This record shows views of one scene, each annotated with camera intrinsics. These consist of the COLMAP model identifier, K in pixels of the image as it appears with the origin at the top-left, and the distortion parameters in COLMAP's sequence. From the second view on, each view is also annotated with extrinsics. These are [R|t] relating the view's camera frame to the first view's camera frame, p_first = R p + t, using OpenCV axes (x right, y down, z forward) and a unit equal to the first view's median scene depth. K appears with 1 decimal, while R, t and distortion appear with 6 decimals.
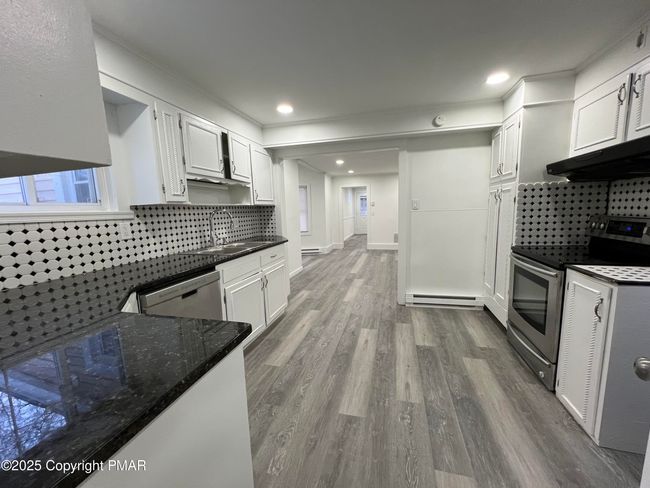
lens RADIAL K [[262.1, 0, 325.0], [0, 262.1, 244.0], [0, 0, 1]] dist [0.000190, 0.000013]
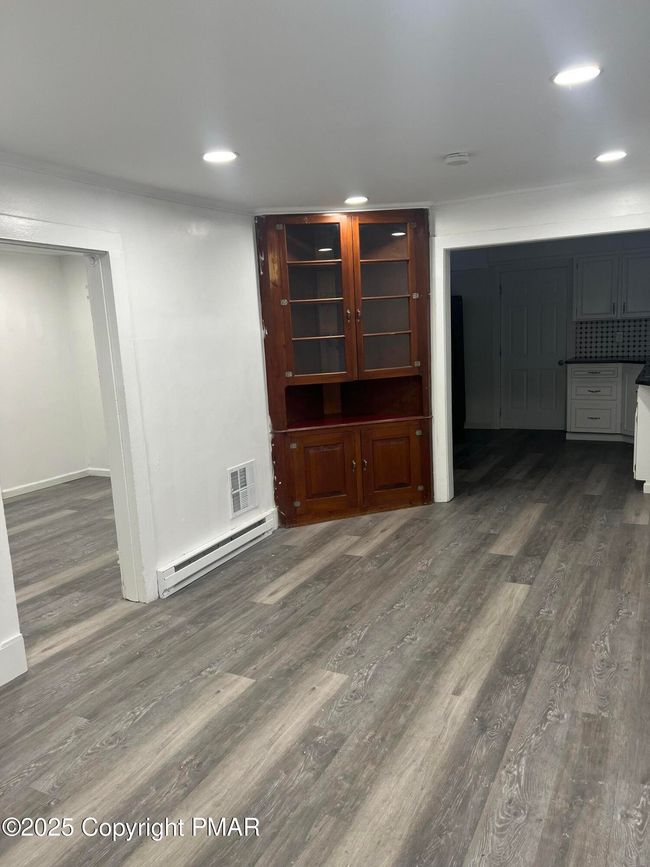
lens RADIAL K [[659.1, 0, 325.0], [0, 659.1, 433.5], [0, 0, 1]] dist [-0.003259, -0.003518]
pose [[-0.972302, 0.039908, 0.230296, 0.301425], [0.104948, 0.954947, 0.277600, -0.549909], [-0.208842, 0.294080, -0.932685, 3.570226]]
